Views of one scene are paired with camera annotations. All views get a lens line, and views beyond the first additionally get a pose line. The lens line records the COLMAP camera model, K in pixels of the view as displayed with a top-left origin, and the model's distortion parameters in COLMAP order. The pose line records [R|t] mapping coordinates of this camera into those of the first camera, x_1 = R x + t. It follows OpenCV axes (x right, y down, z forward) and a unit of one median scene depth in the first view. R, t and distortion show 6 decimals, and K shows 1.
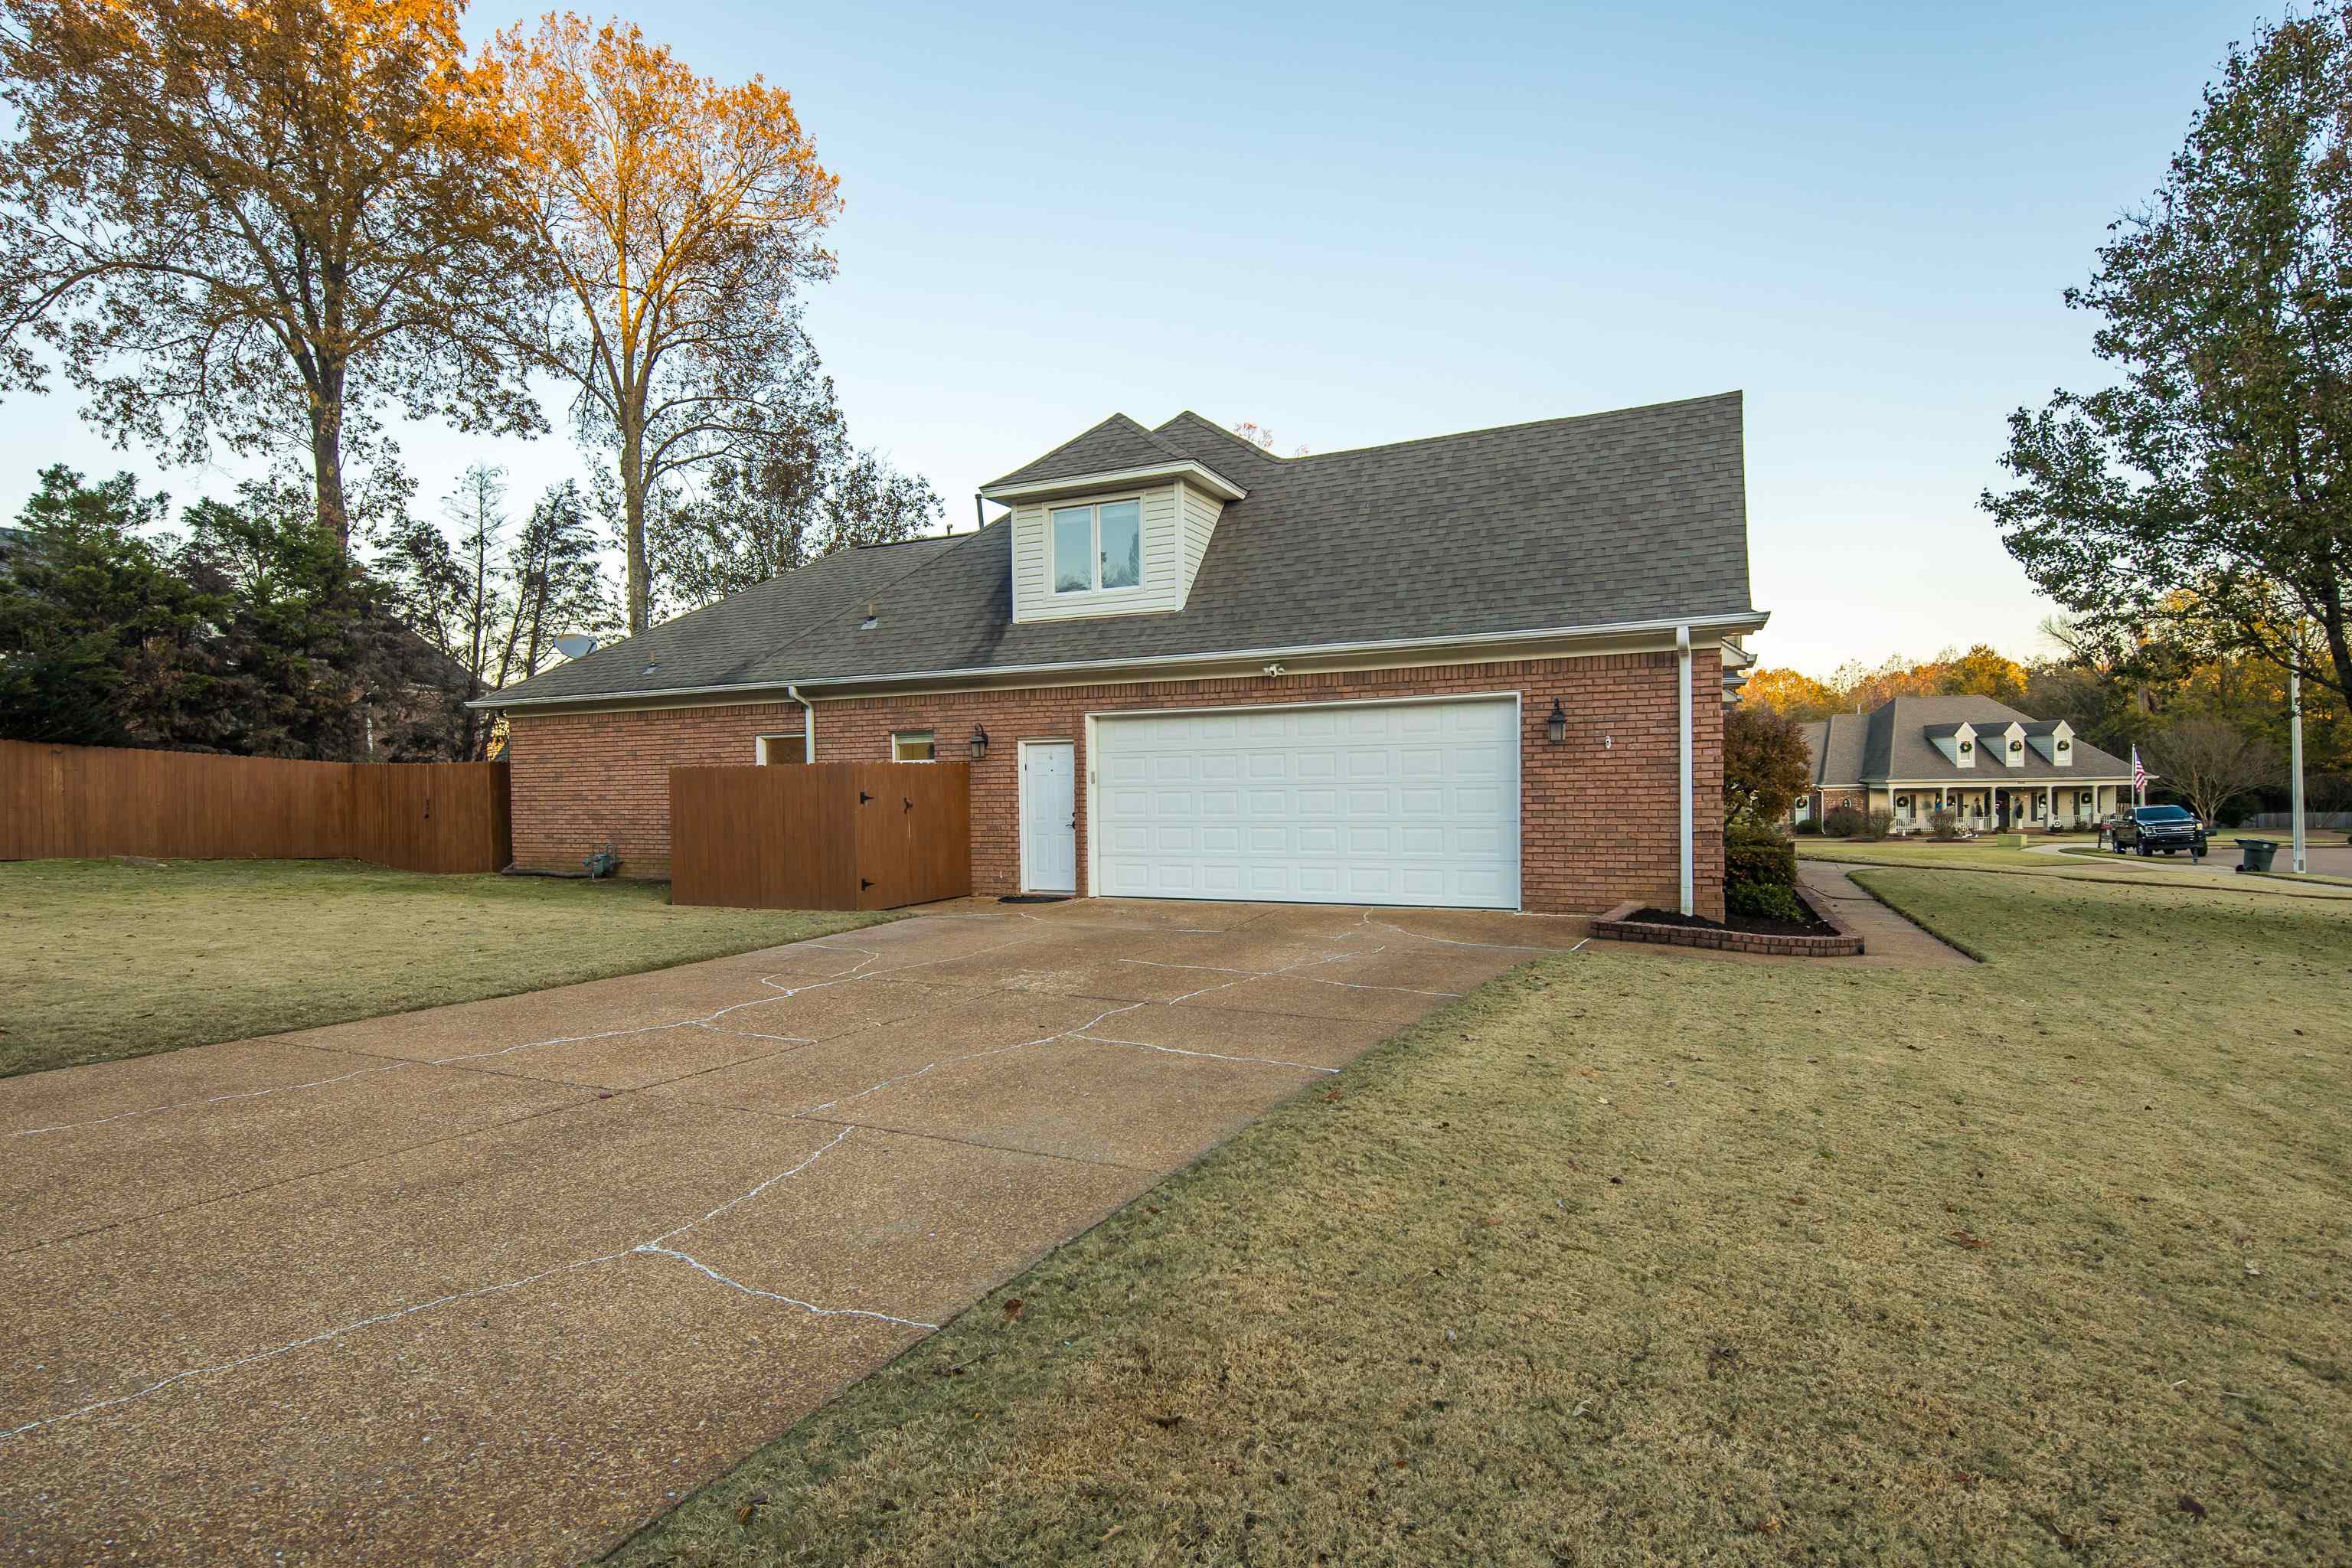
lens RADIAL K [[1147.4, 0, 1176.2], [0, 1147.4, 726.0], [0, 0, 1]] dist [-0.004016, -0.000832]
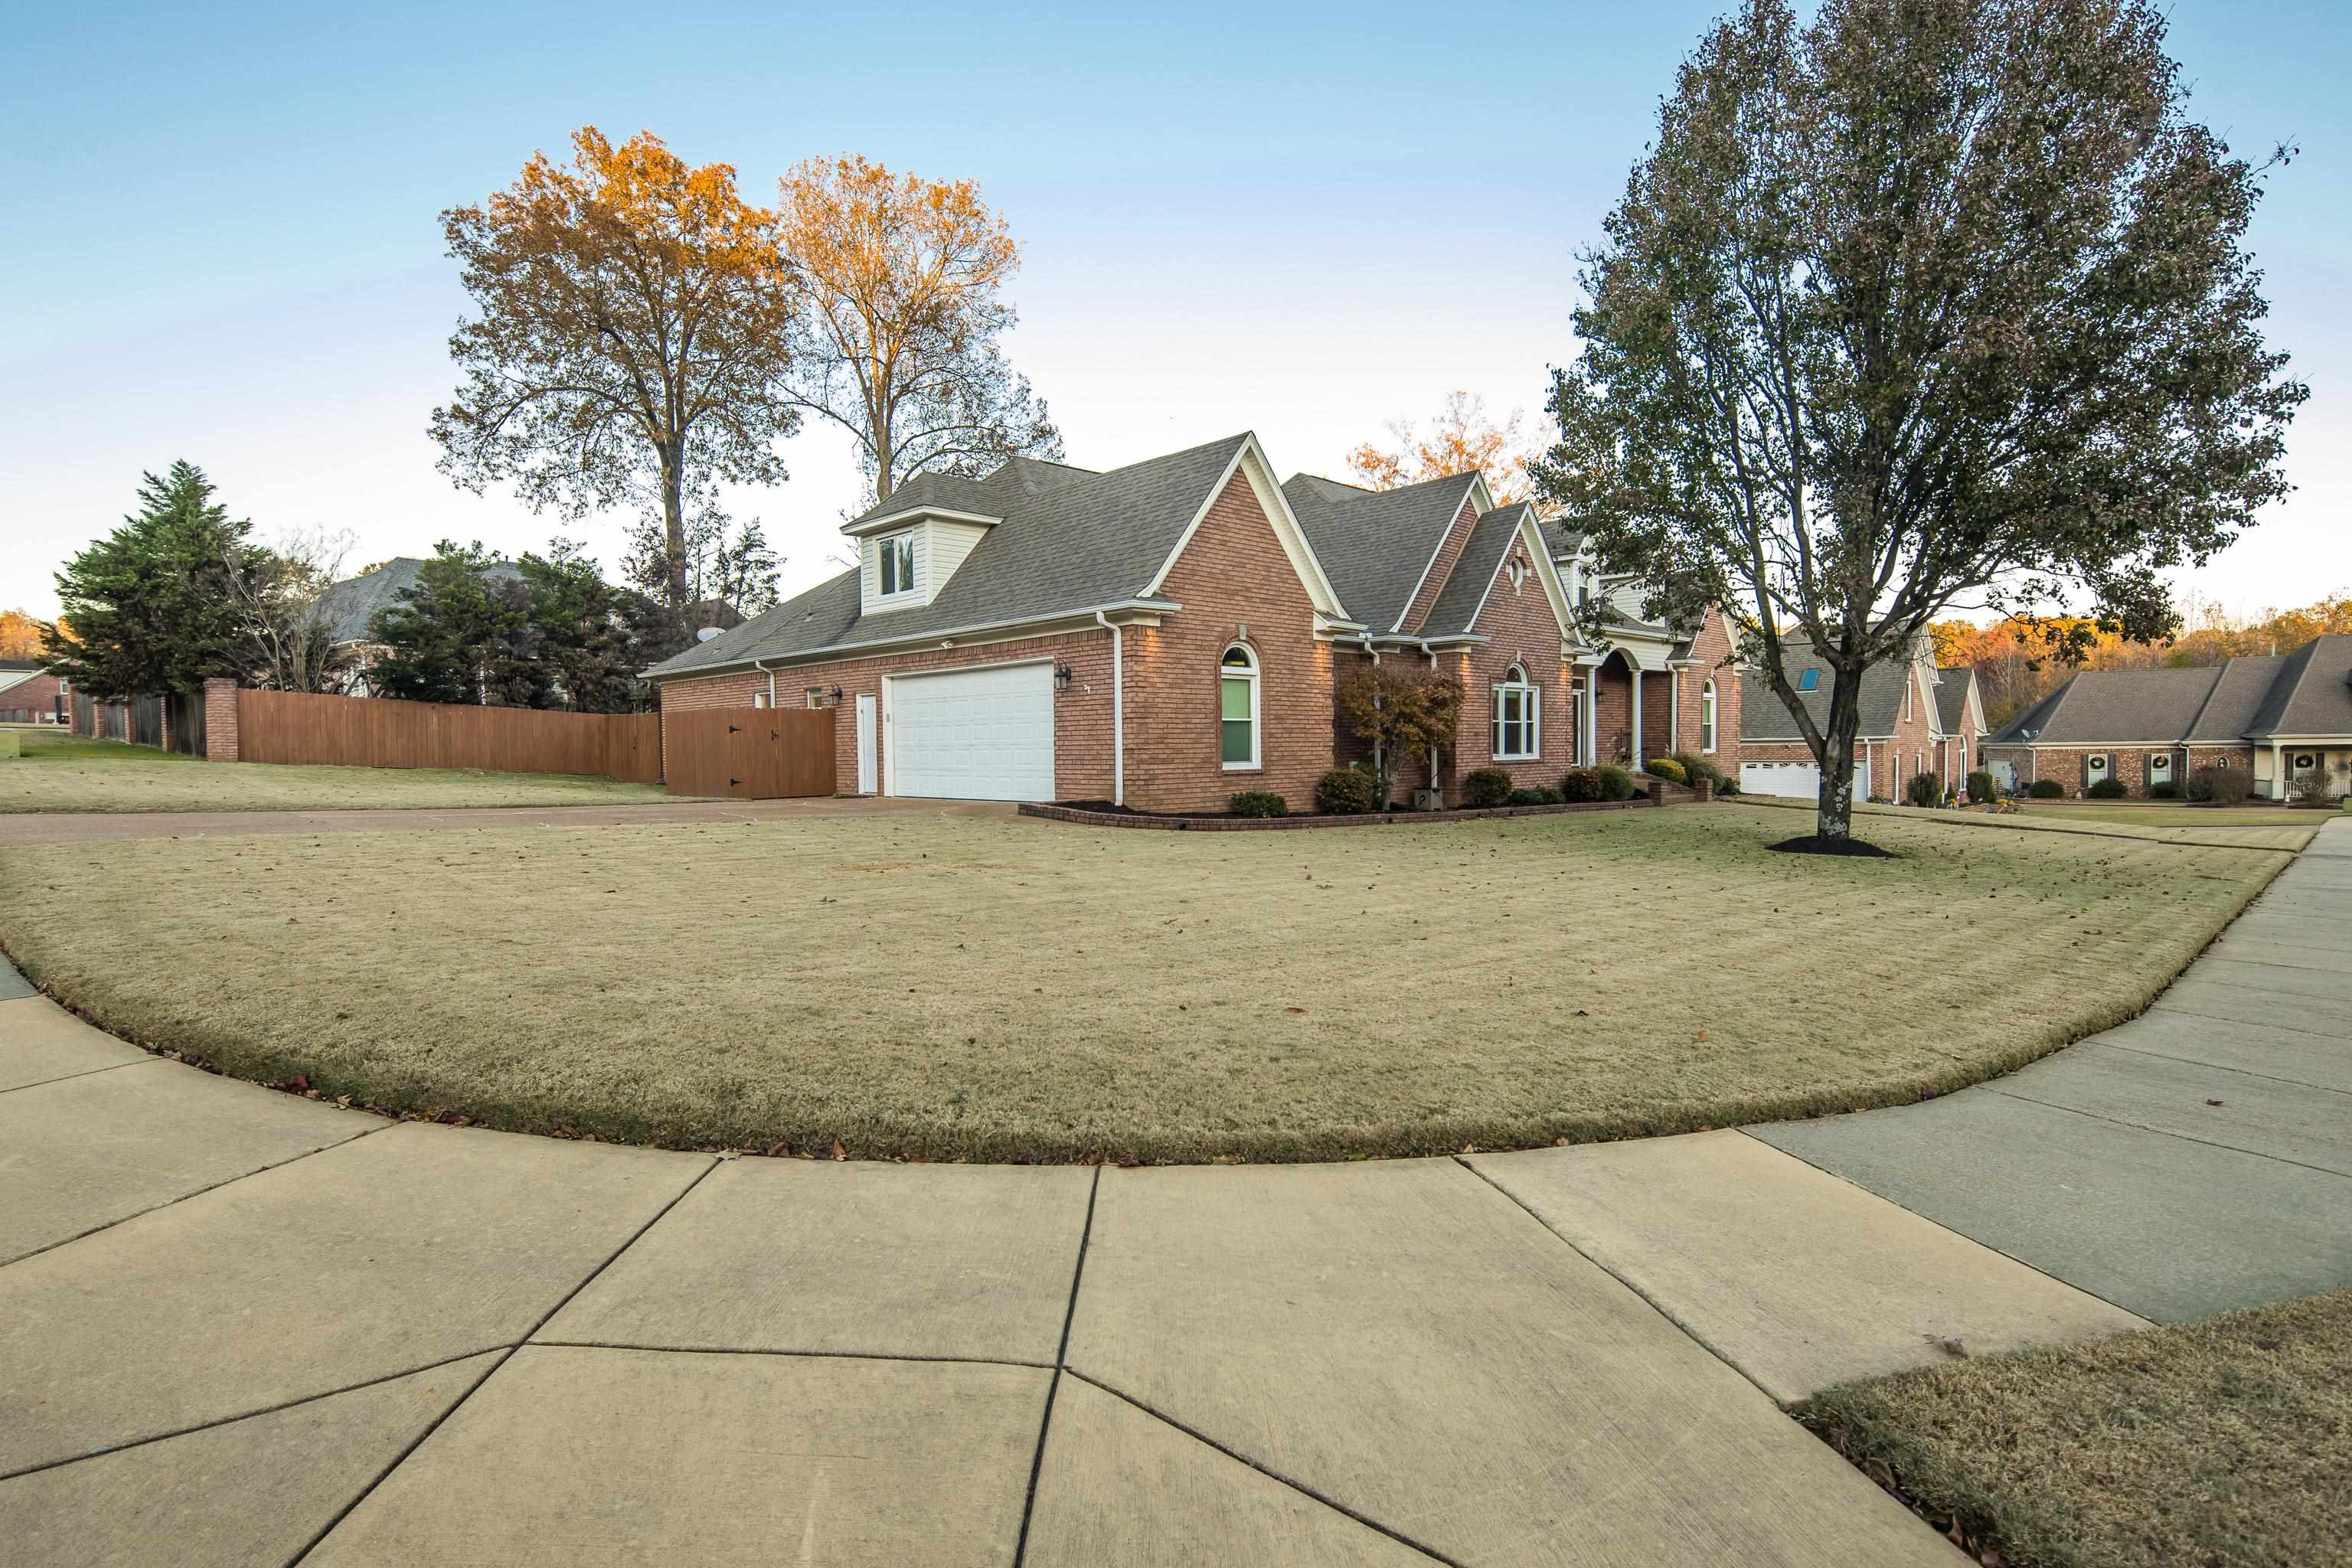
lens RADIAL K [[1148.6, 0, 1167.1], [0, 1148.6, 694.8], [0, 0, 1]] dist [-0.000923, -0.000885]
pose [[0.933628, -0.012049, -0.358041, 0.765739], [0.014689, 0.999881, 0.004655, 0.012377], [0.357943, -0.009605, 0.933694, -0.265088]]
